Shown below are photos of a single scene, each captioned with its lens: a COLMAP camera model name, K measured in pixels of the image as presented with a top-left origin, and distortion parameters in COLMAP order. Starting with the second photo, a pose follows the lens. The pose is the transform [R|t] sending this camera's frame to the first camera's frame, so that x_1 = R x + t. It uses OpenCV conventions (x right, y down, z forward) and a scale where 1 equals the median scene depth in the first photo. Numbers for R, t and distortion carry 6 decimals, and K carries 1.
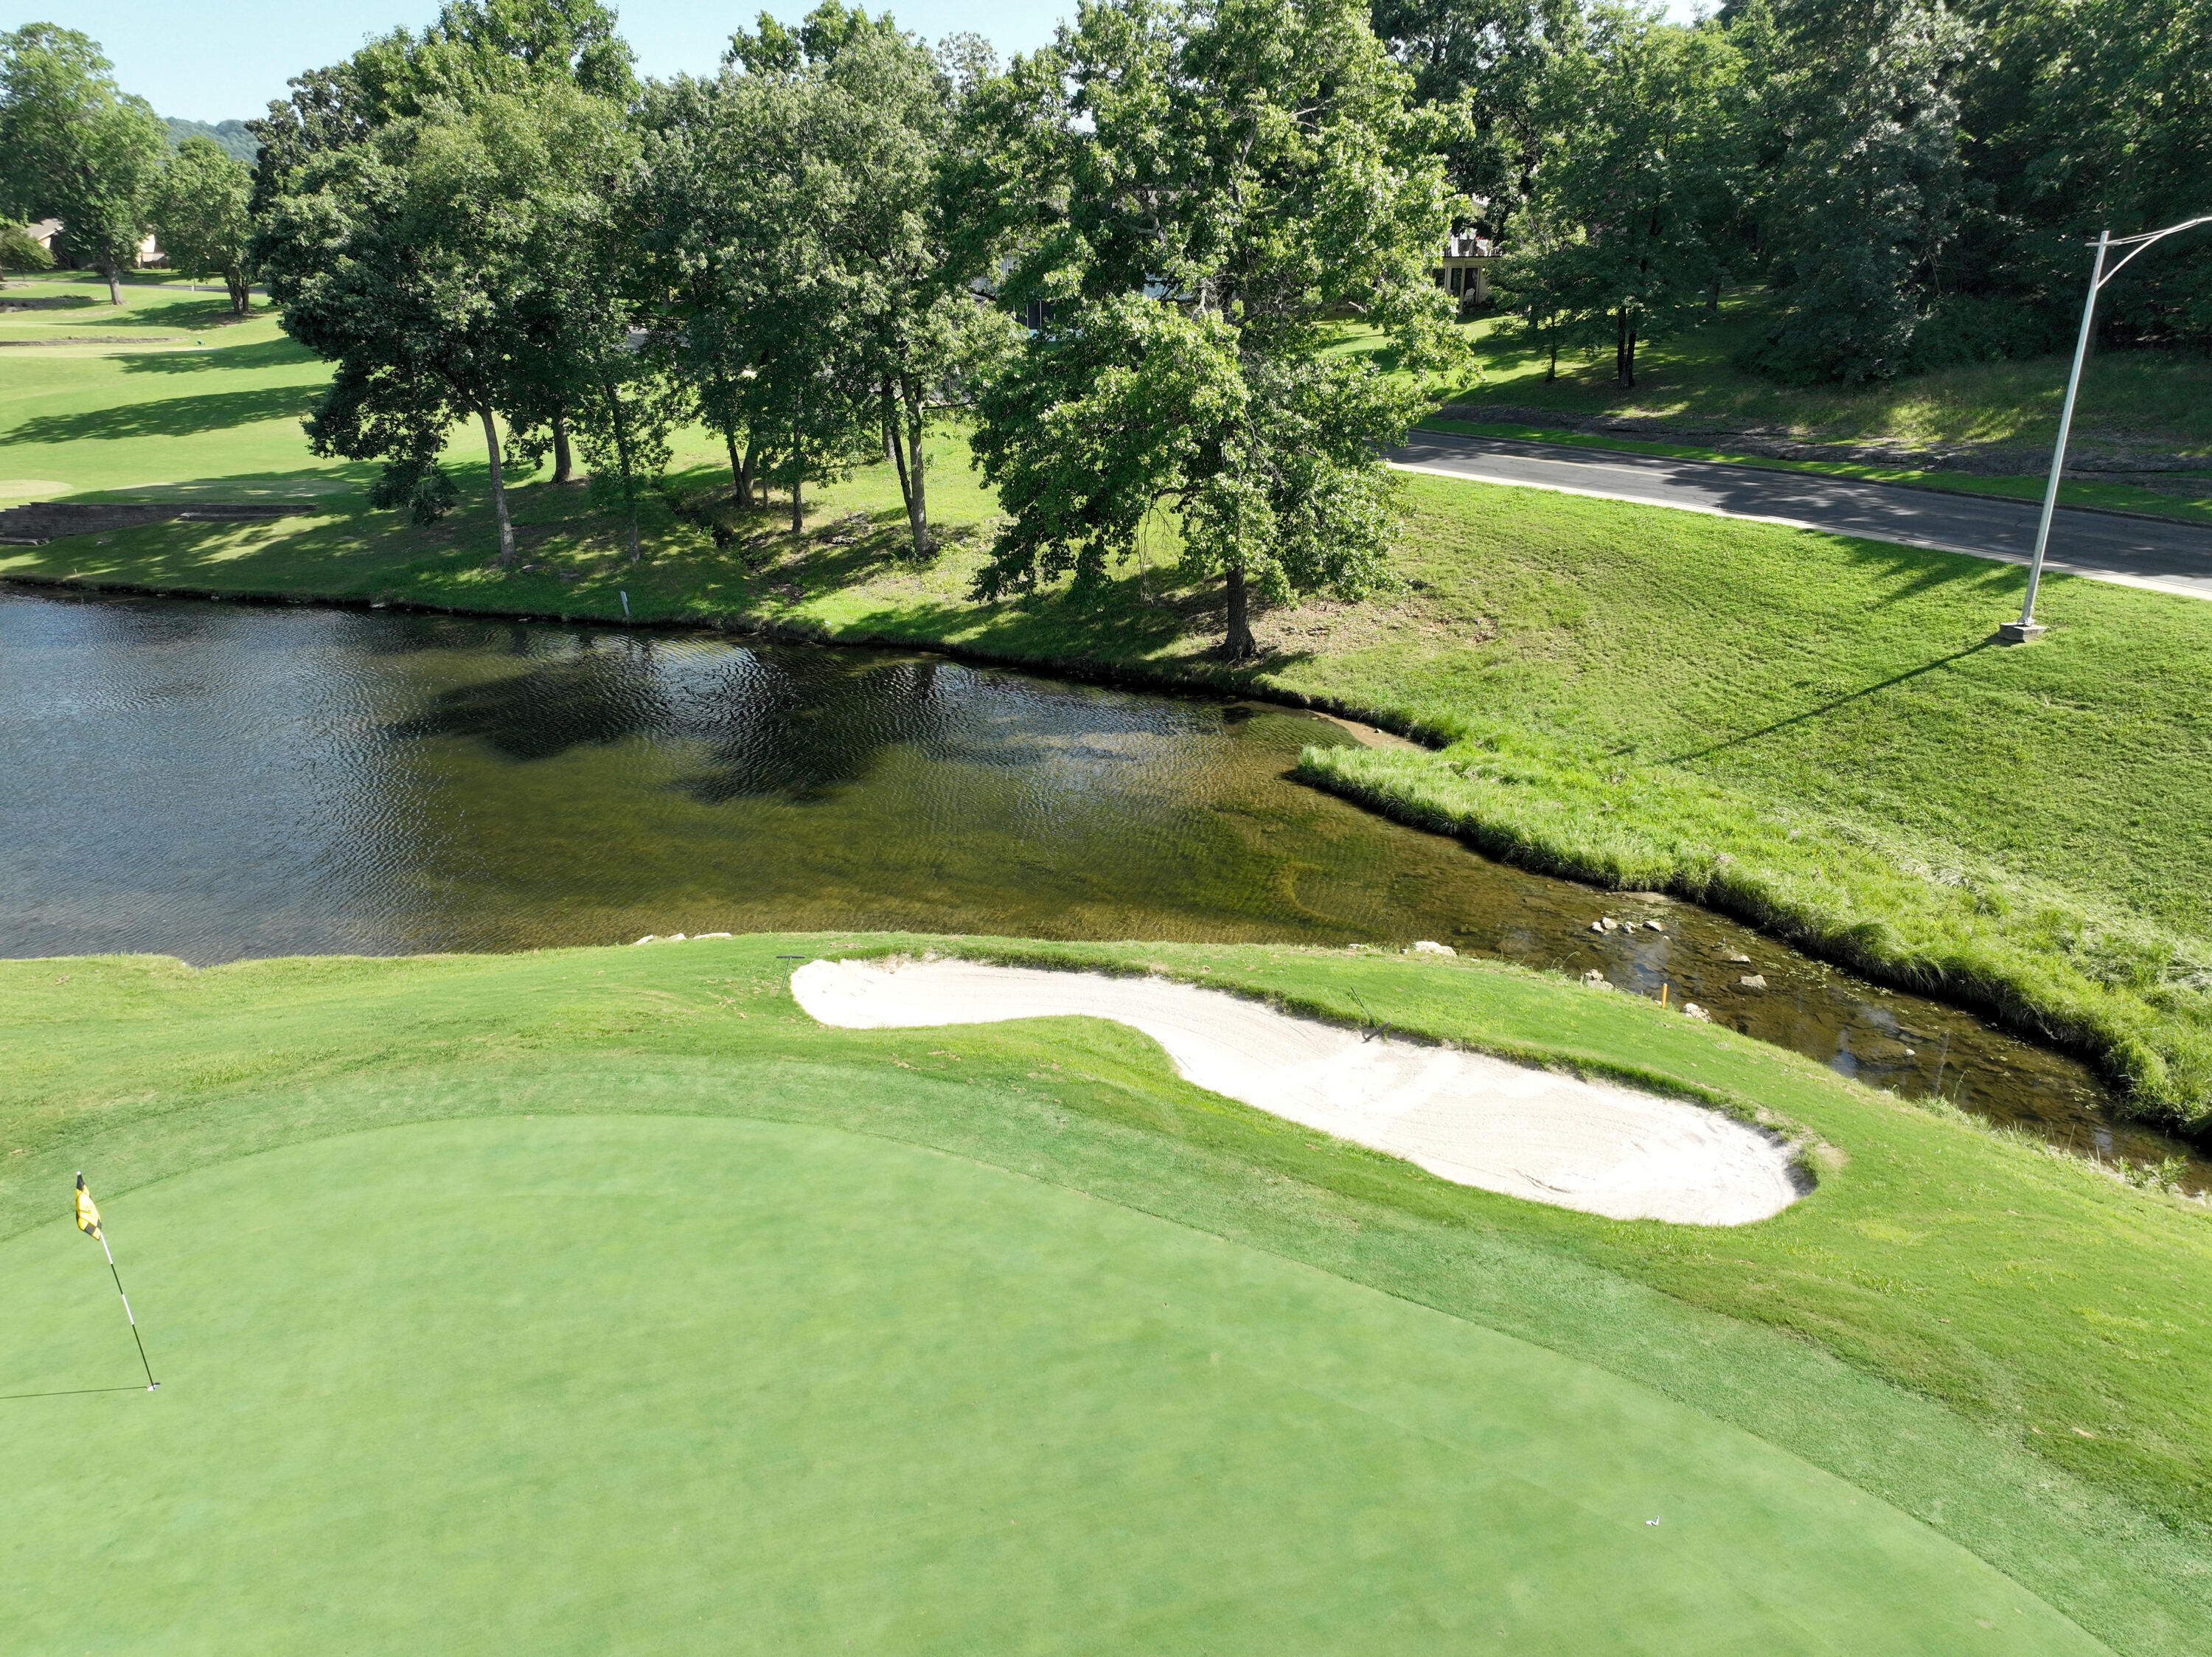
lens RADIAL K [[1583.9, 0, 1120.6], [0, 1583.9, 822.0], [0, 0, 1]] dist [0.007245, 0.022572]
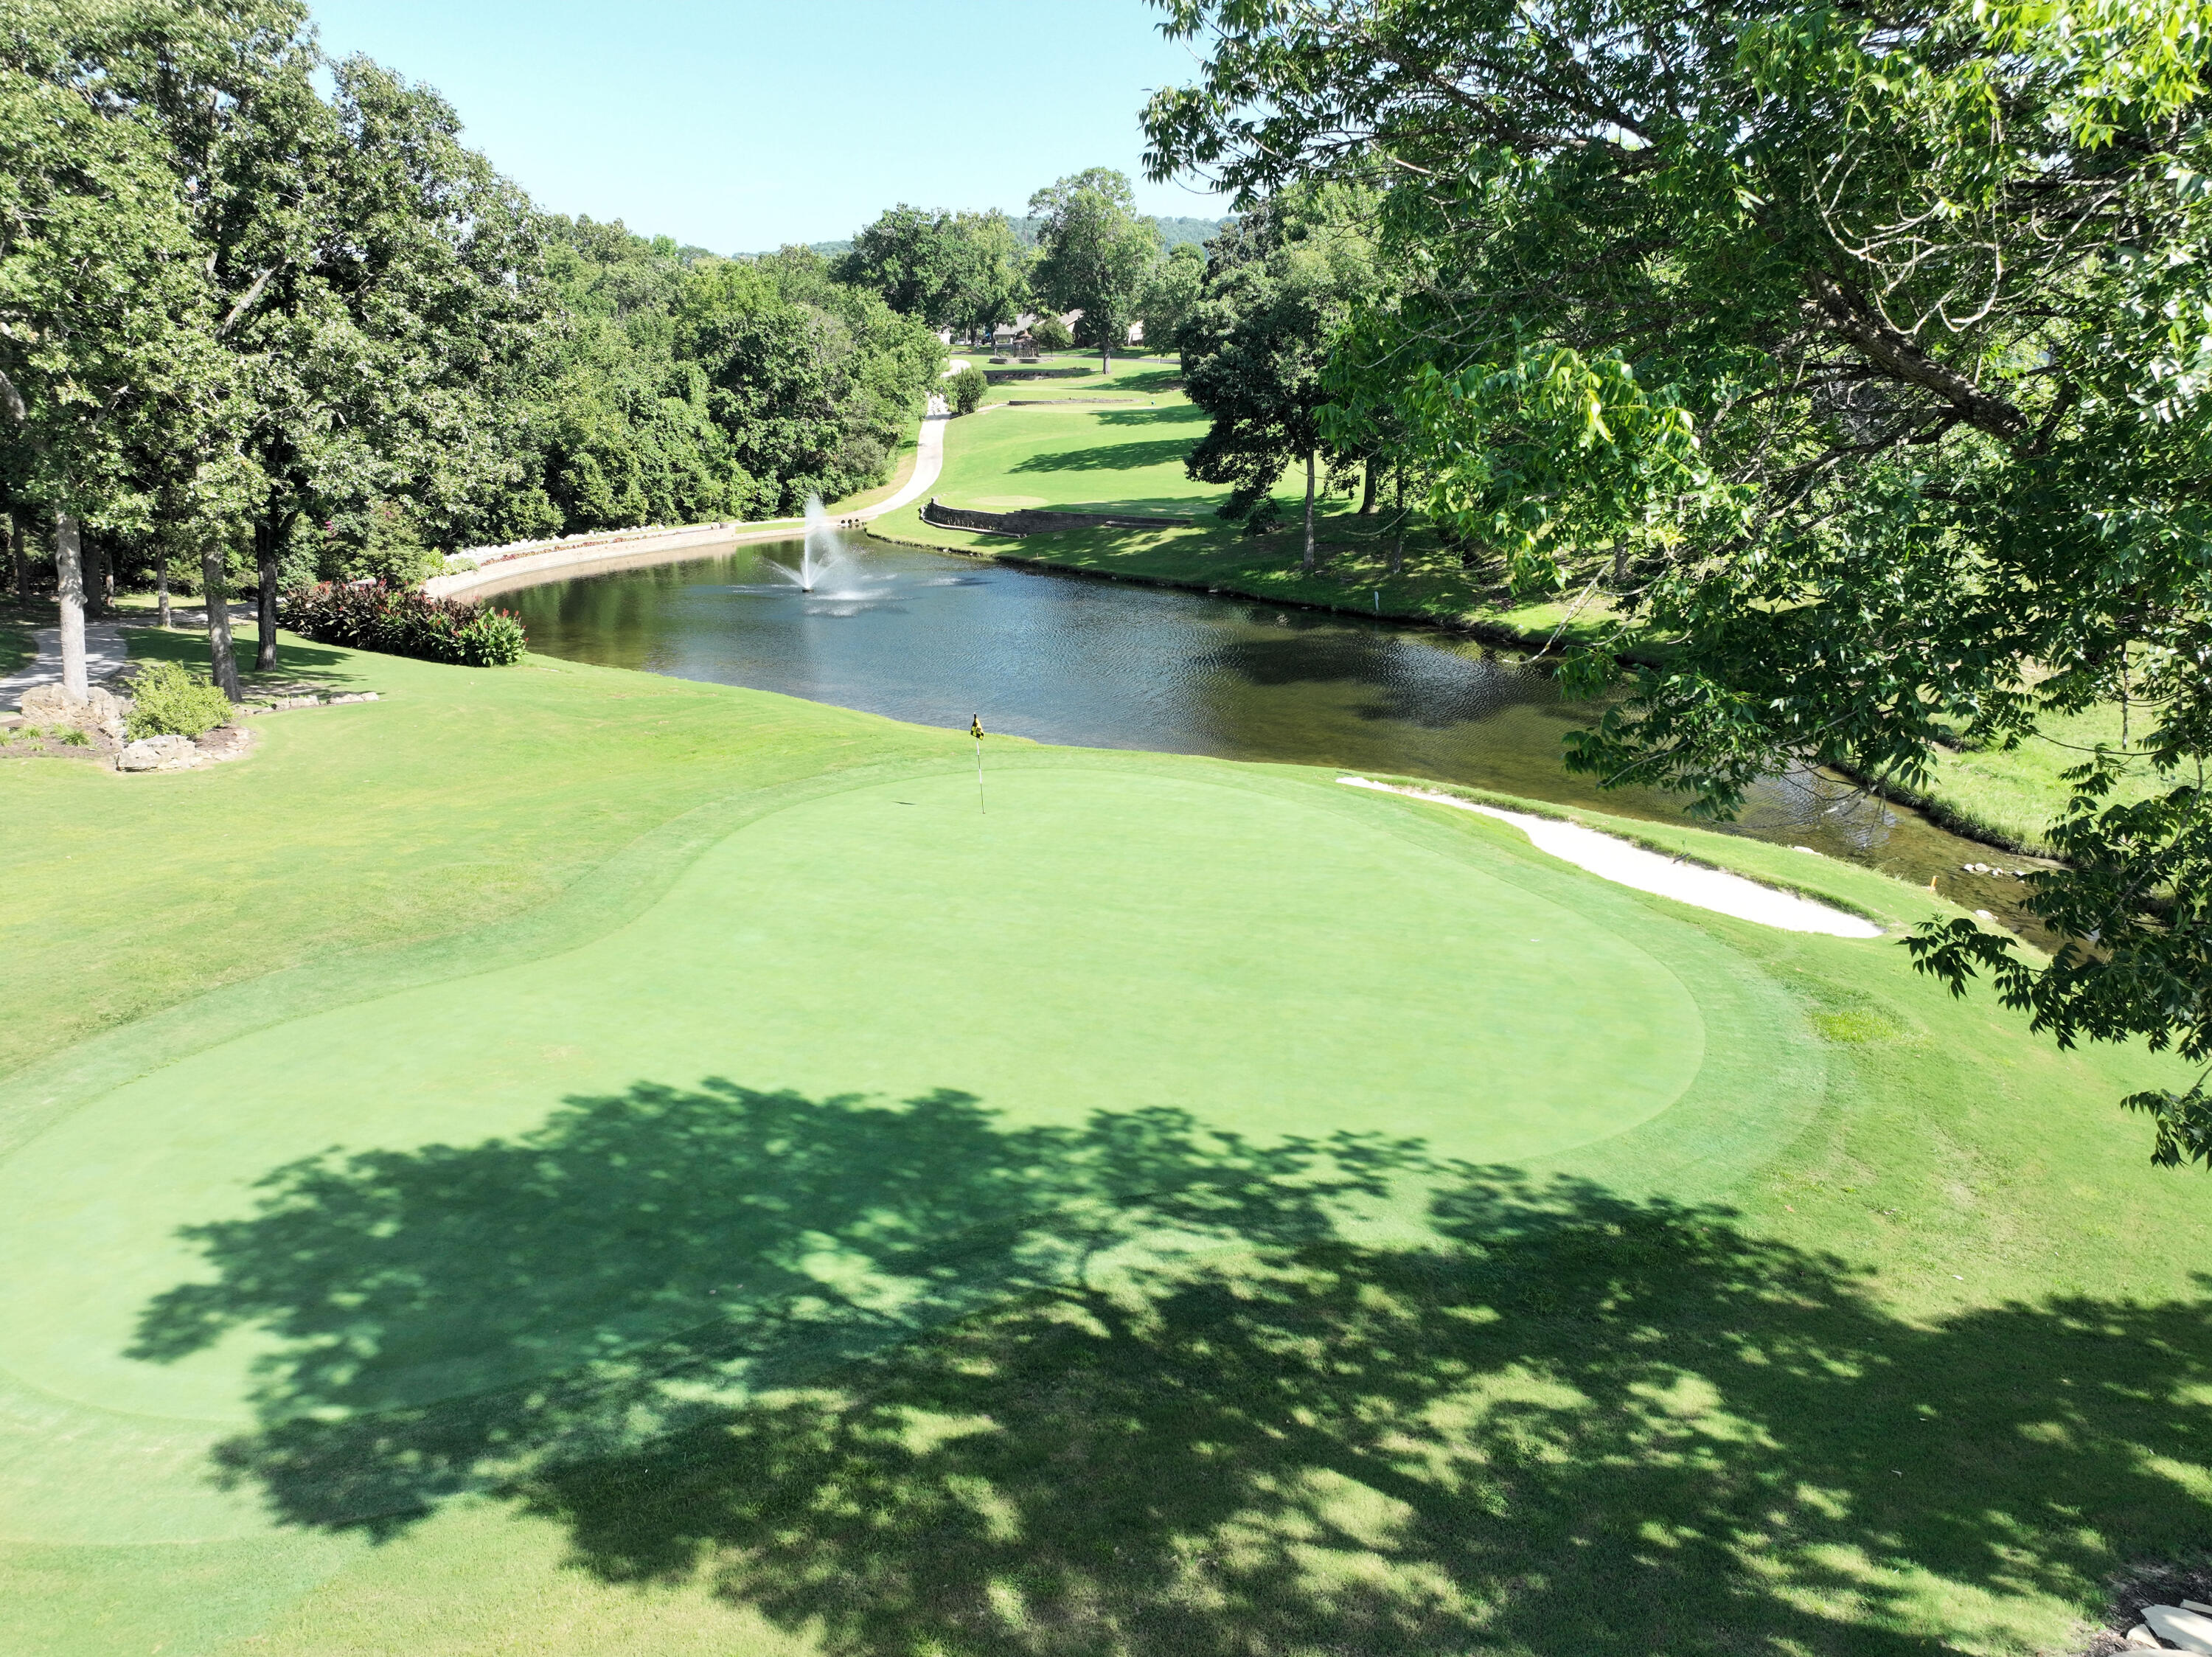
lens RADIAL K [[1583.9, 0, 1120.6], [0, 1583.9, 822.0], [0, 0, 1]] dist [0.007245, 0.022572]
pose [[0.859106, 0.149691, -0.489417, 0.156659], [-0.169472, 0.985527, 0.003942, 0.065527], [0.482924, 0.079556, 0.872041, -0.206919]]
